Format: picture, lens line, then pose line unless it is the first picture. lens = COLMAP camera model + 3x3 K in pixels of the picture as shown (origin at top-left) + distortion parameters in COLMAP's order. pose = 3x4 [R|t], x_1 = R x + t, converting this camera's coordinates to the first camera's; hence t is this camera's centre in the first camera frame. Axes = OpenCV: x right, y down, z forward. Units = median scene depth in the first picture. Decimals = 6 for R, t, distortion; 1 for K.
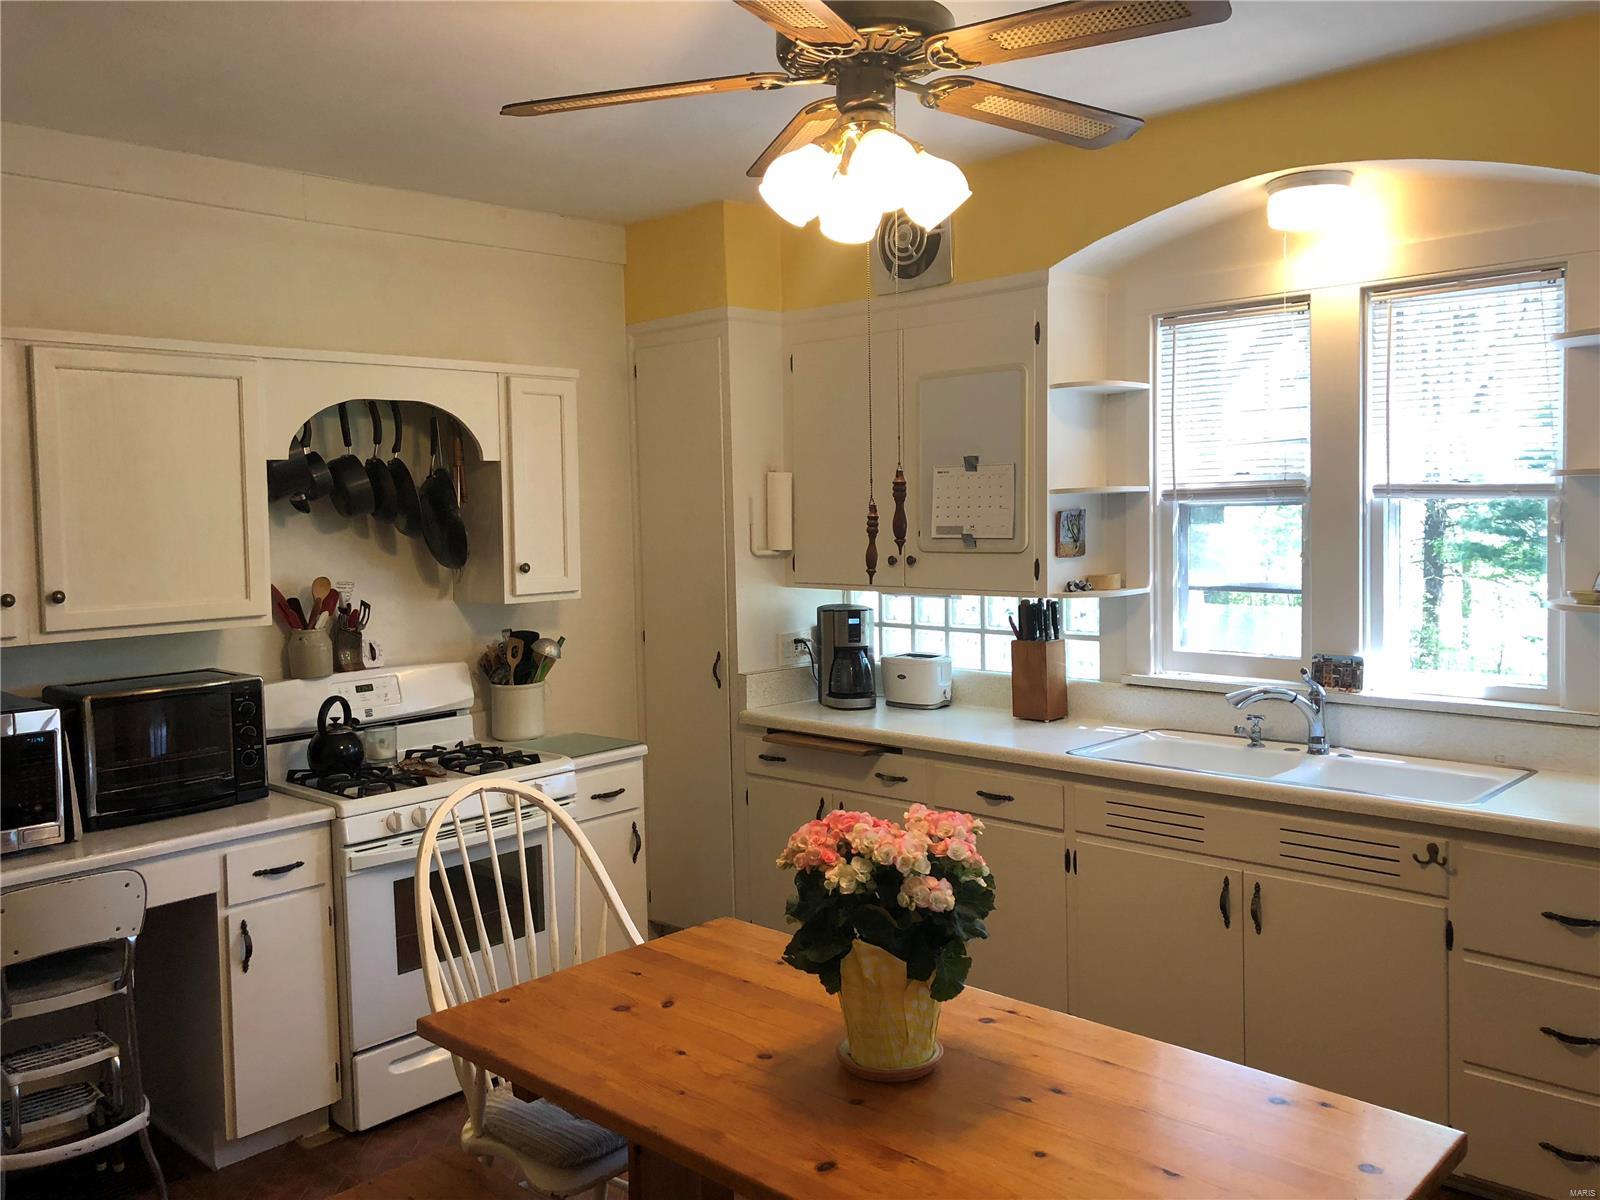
lens RADIAL K [[1299.8, 0, 795.0], [0, 1299.8, 569.0], [0, 0, 1]] dist [0.031245, -0.050717]
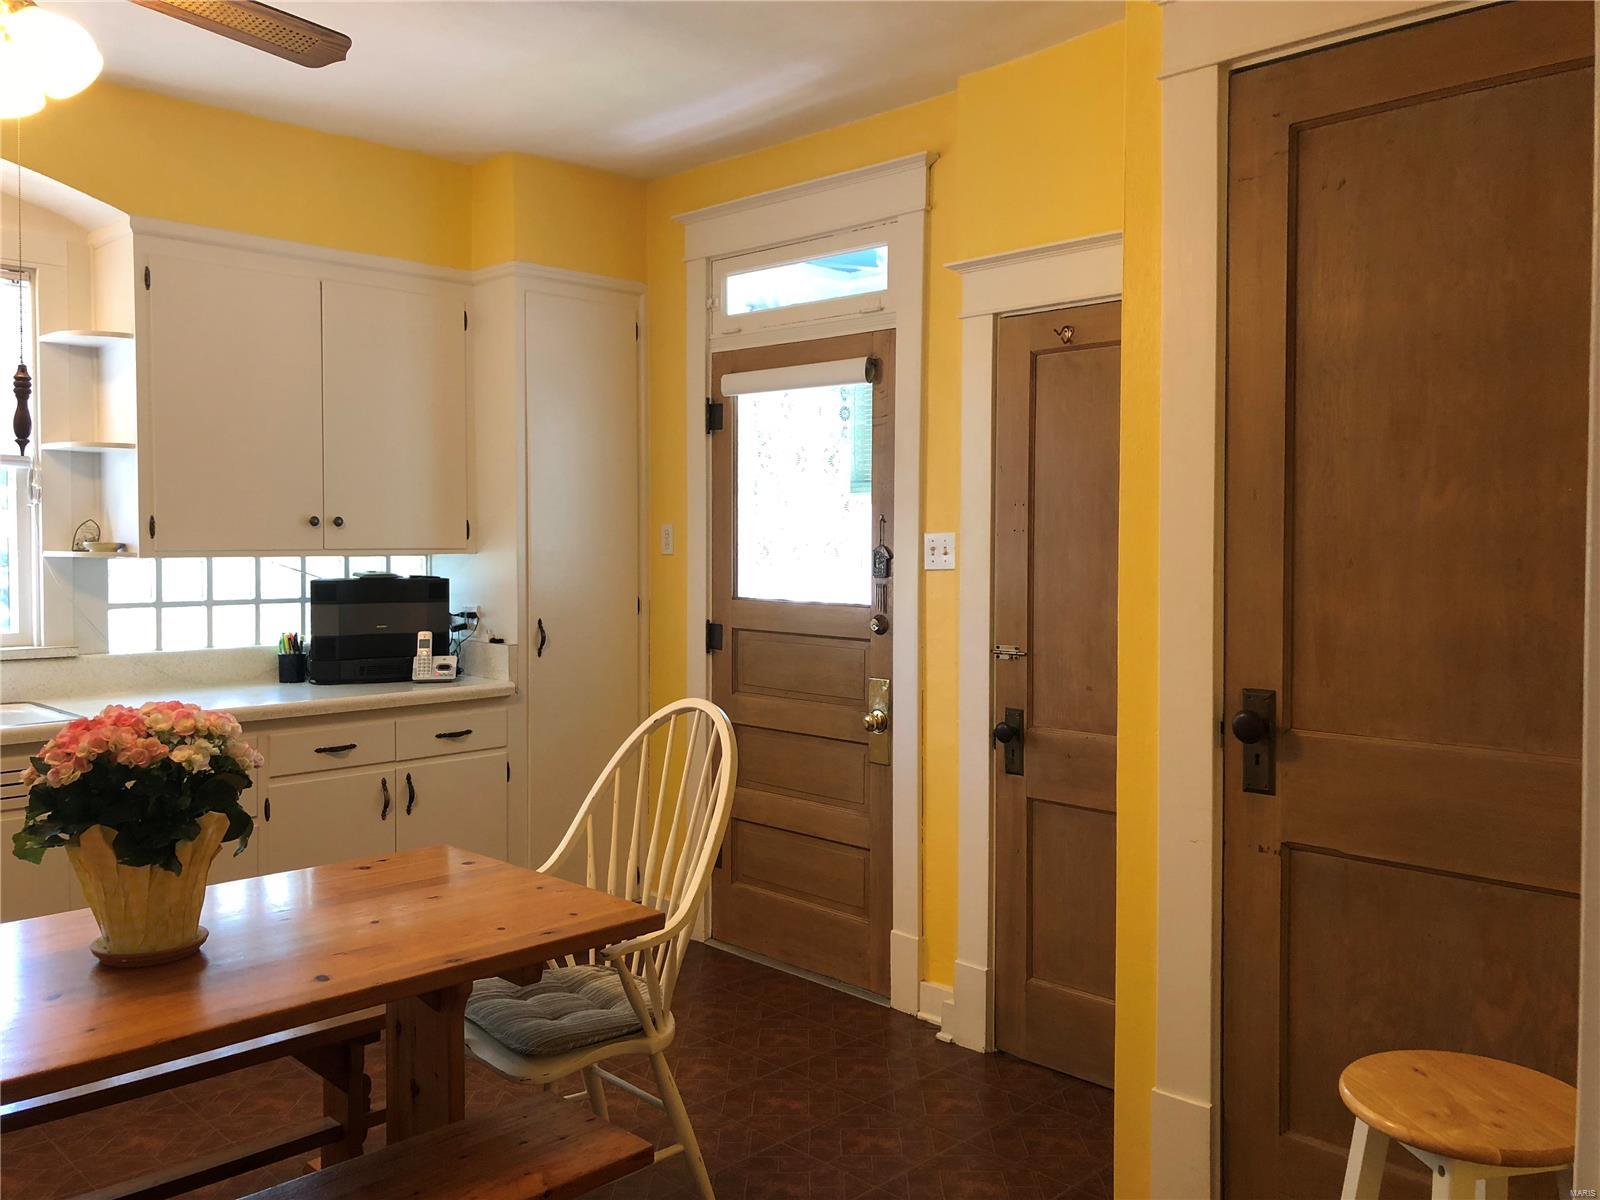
lens RADIAL K [[1299.8, 0, 795.0], [0, 1299.8, 569.0], [0, 0, 1]] dist [0.031245, -0.050717]
pose [[0.014043, -0.004671, 0.999890, -0.511945], [0.042652, 0.999082, 0.004069, 0.054518], [-0.998991, 0.042590, 0.014229, 0.263722]]
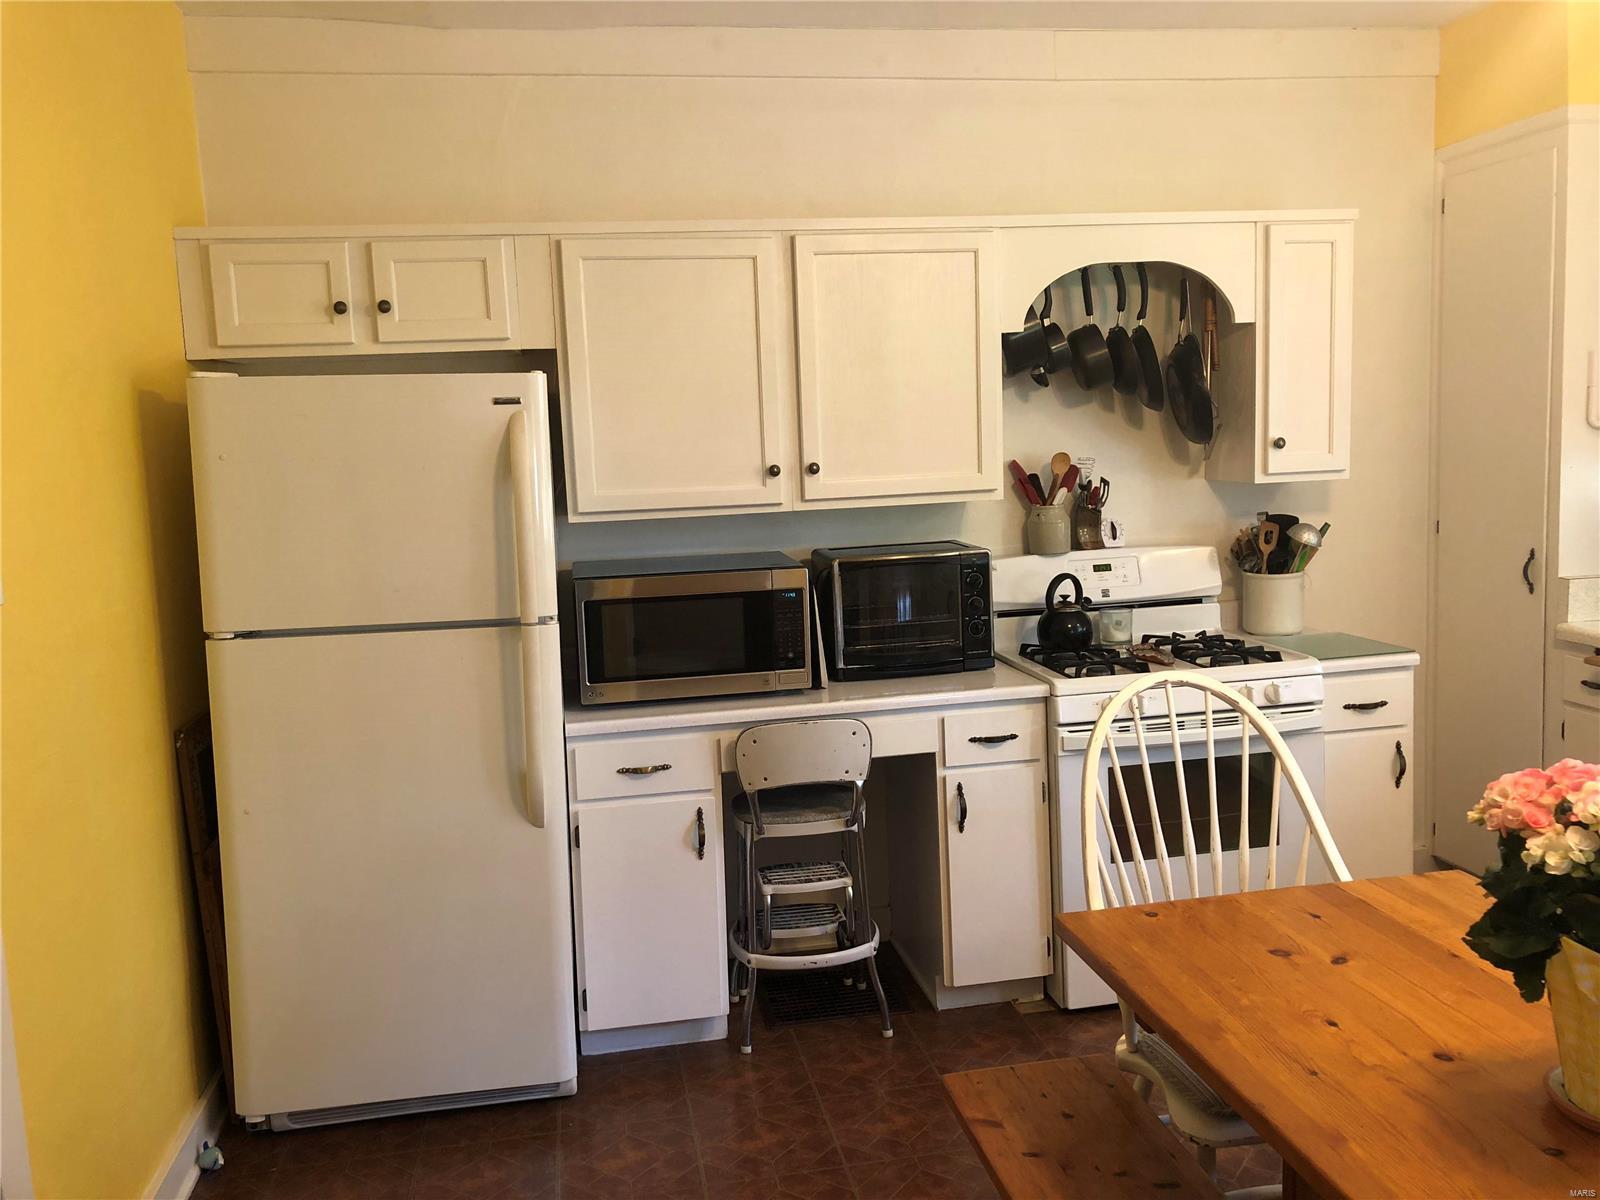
lens RADIAL K [[1299.8, 0, 795.0], [0, 1299.8, 569.0], [0, 0, 1]] dist [0.031245, -0.050717]
pose [[0.806334, 0.056291, -0.588776, 0.061705], [-0.006275, 0.996219, 0.086653, 0.010869], [0.591427, -0.066177, 0.803638, 0.094835]]
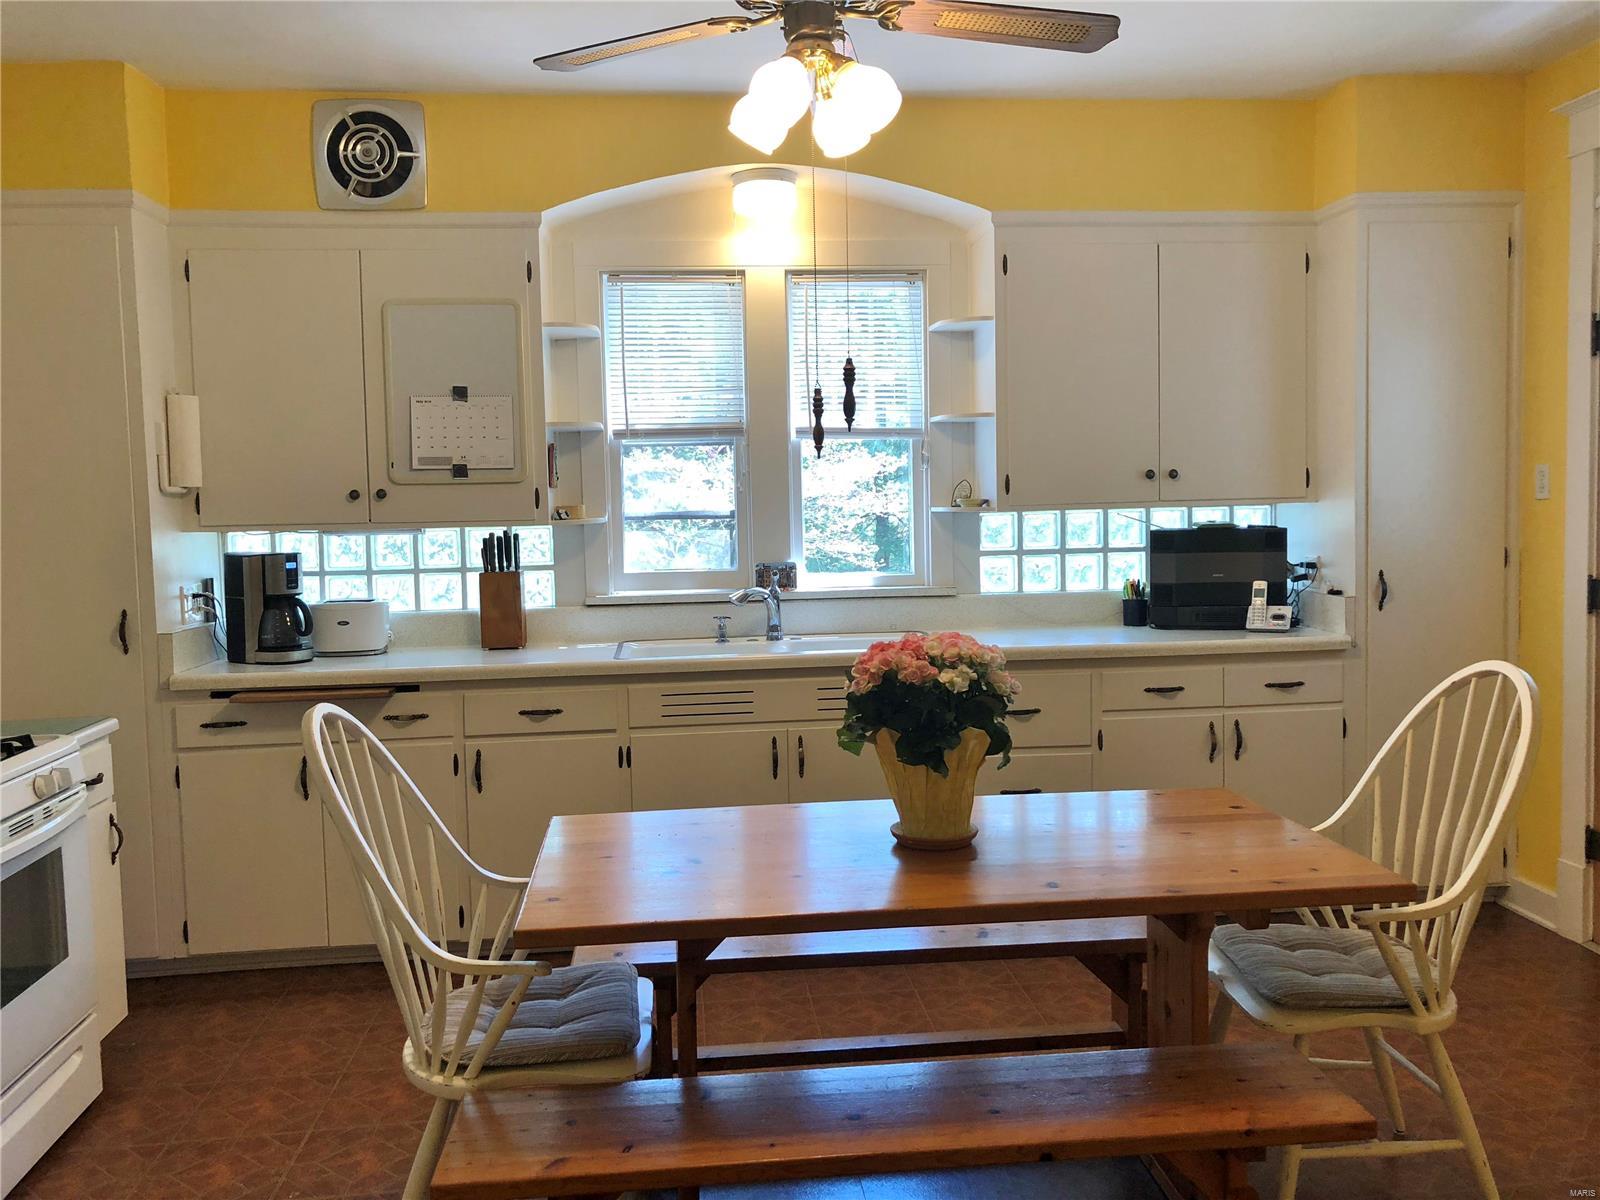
lens RADIAL K [[1297.4, 0, 801.6], [0, 1297.4, 567.9], [0, 0, 1]] dist [0.055578, -0.111250]
pose [[0.647297, -0.036266, 0.761375, -0.506888], [0.044651, 0.998956, 0.009621, 0.059589], [-0.760929, 0.027769, 0.648240, 0.169202]]
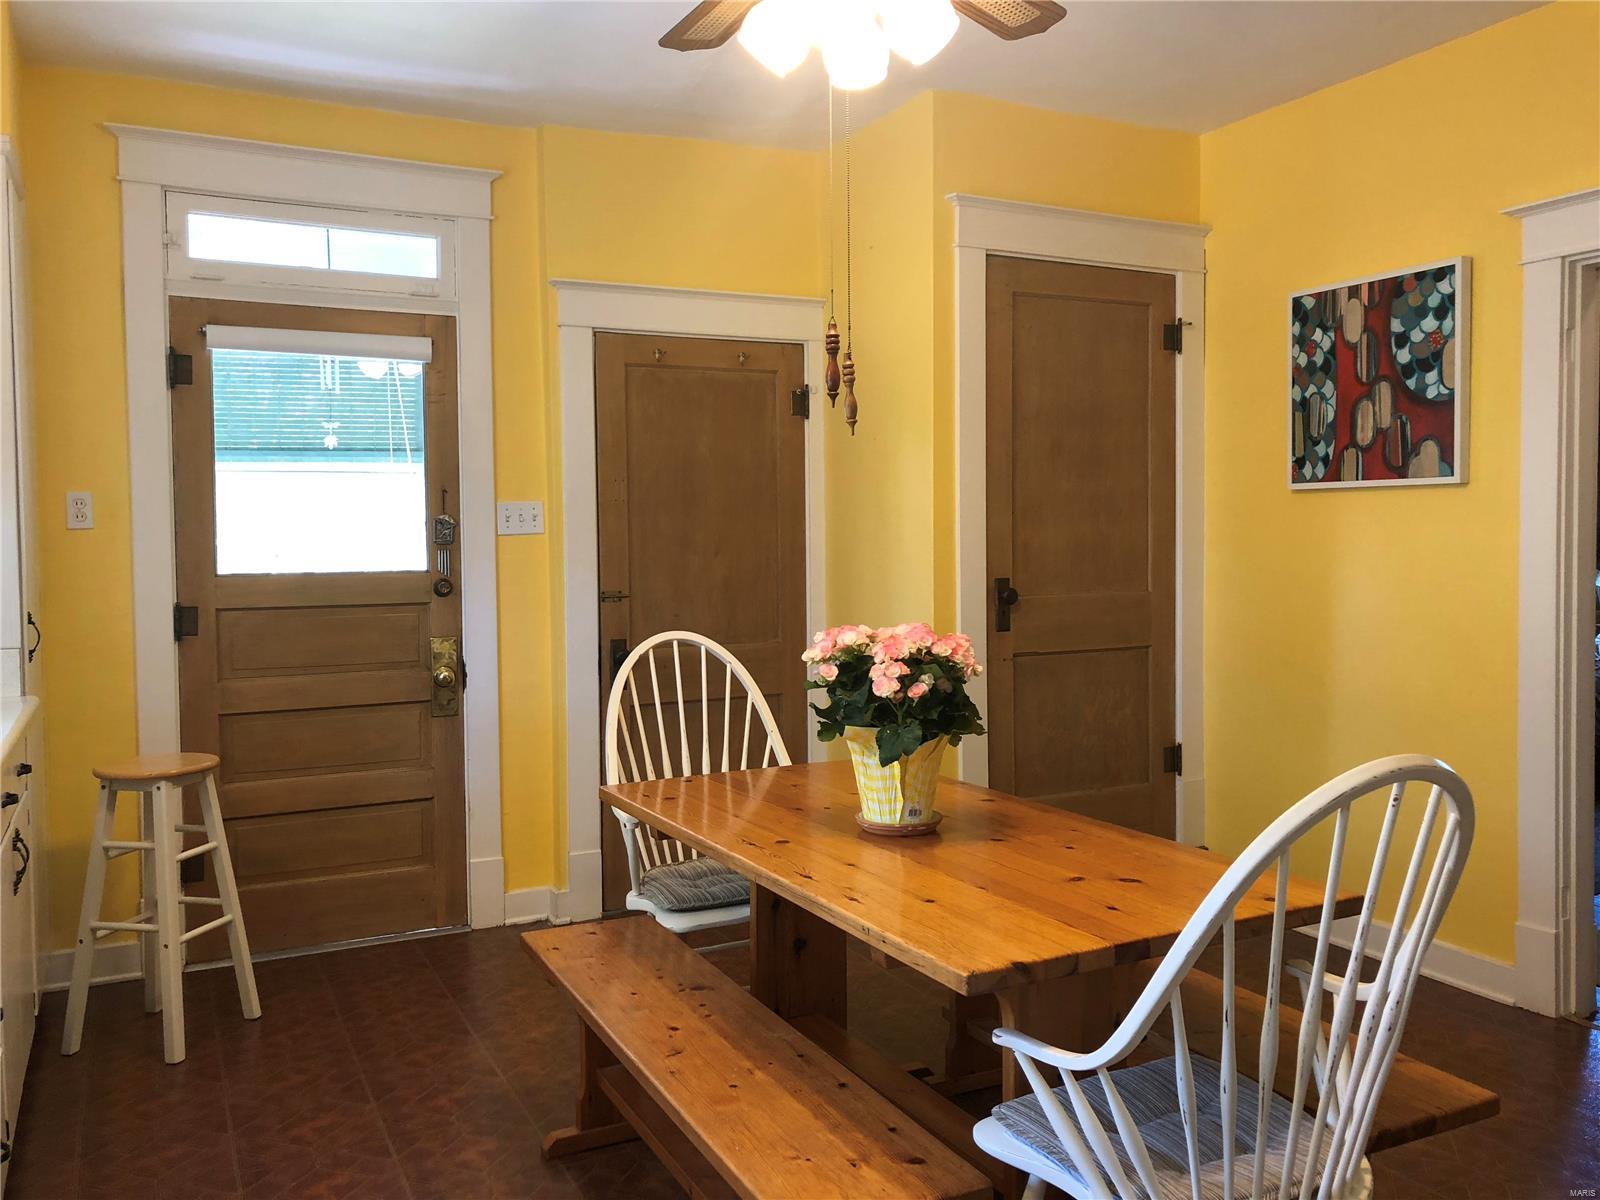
lens RADIAL K [[1299.8, 0, 795.0], [0, 1299.8, 569.0], [0, 0, 1]] dist [0.031245, -0.050717]
pose [[-0.944715, 0.020869, 0.327226, -0.136758], [0.044297, 0.996947, 0.064306, 0.031027], [-0.324885, 0.075246, -0.942755, 1.165462]]
